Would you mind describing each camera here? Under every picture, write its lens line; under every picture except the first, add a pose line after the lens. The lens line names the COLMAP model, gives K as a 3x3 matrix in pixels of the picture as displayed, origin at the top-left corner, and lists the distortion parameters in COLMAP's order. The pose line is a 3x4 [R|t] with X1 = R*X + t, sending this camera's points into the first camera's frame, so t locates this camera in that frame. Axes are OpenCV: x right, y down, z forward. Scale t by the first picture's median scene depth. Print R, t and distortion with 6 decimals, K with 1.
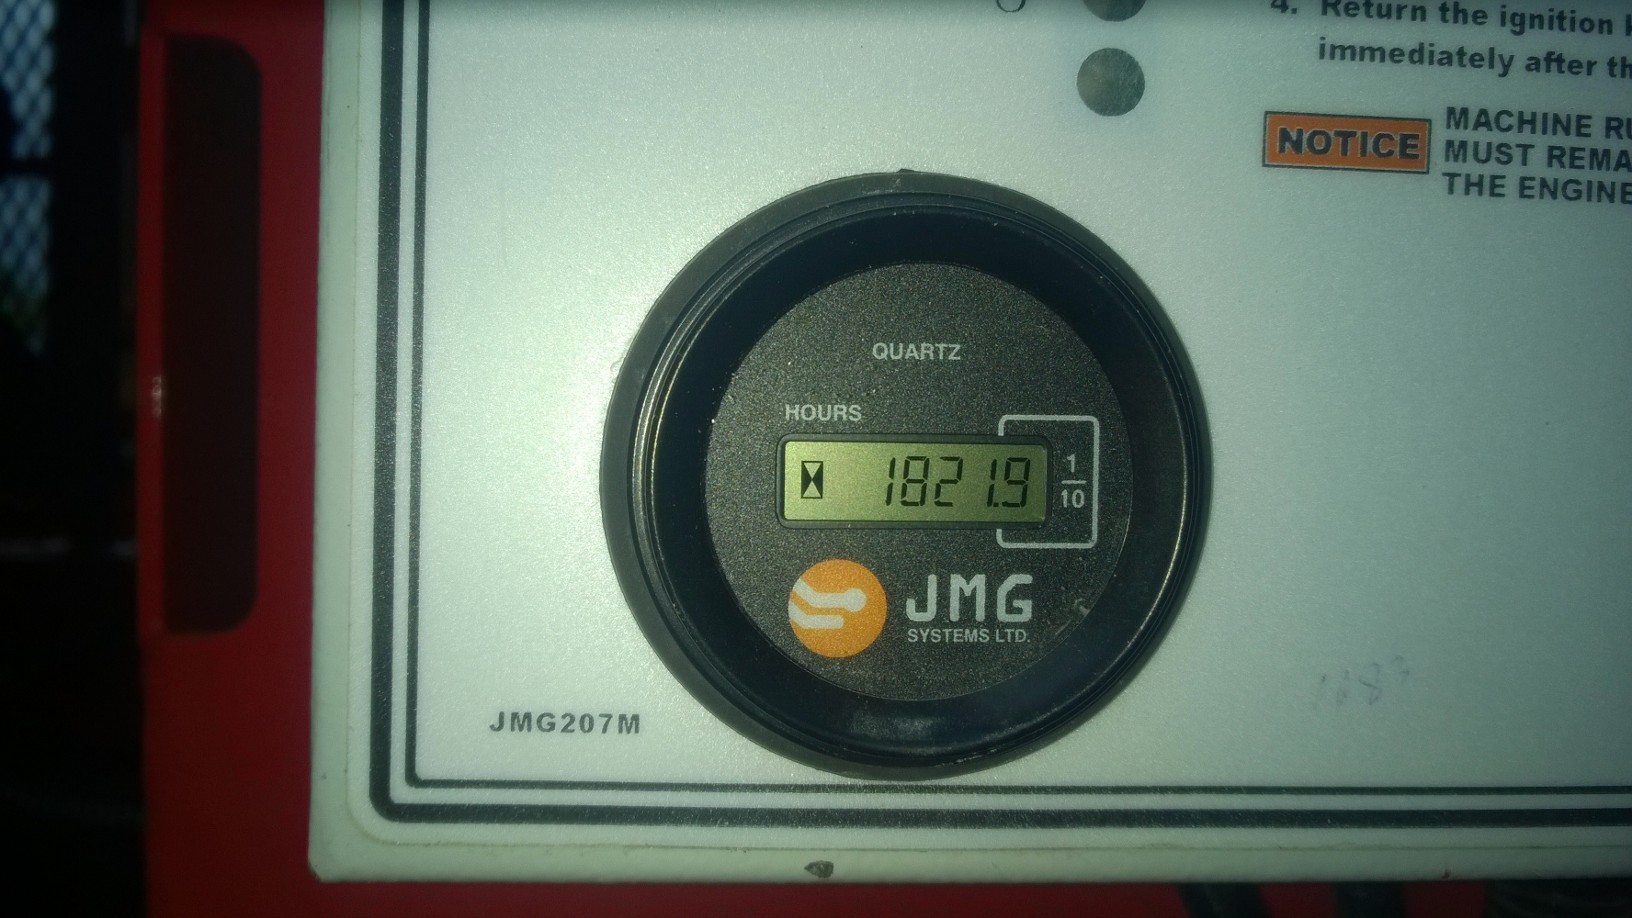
lens RADIAL K [[1270.8, 0, 818.3], [0, 1270.8, 453.8], [0, 0, 1]] dist [-0.005040, -0.002848]
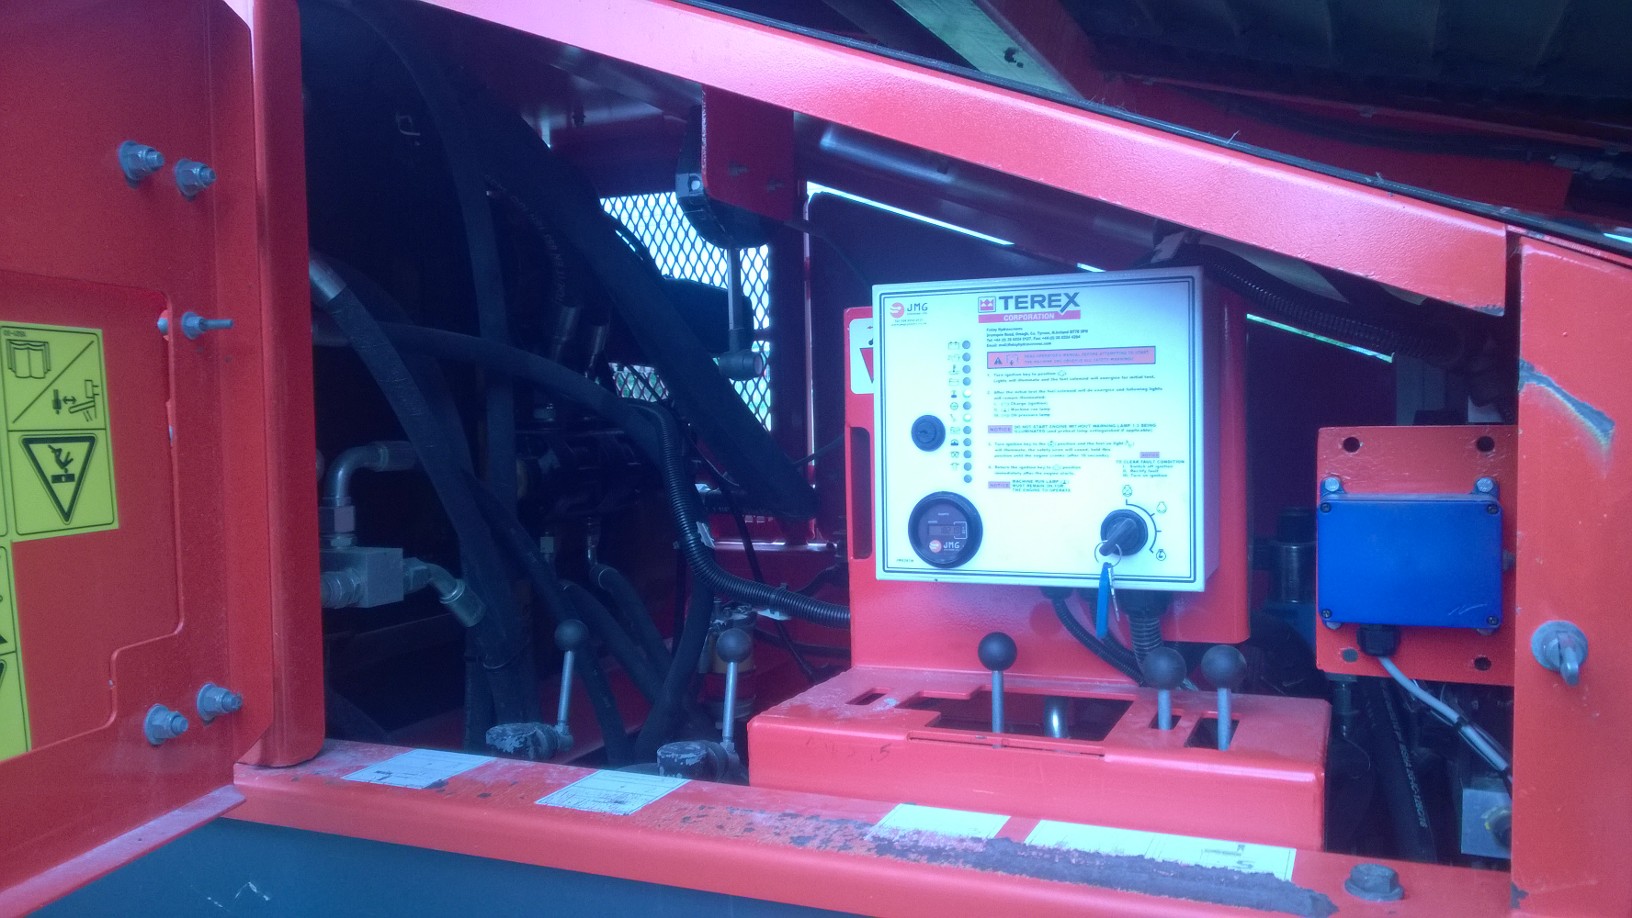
lens RADIAL K [[1270.8, 0, 816.6], [0, 1270.8, 461.0], [0, 0, 1]] dist [-0.005040, -0.002848]
pose [[0.889925, -0.029081, -0.455179, 2.906671], [0.030415, 0.999528, -0.004394, -0.389456], [0.455092, -0.009934, 0.890389, -6.240378]]
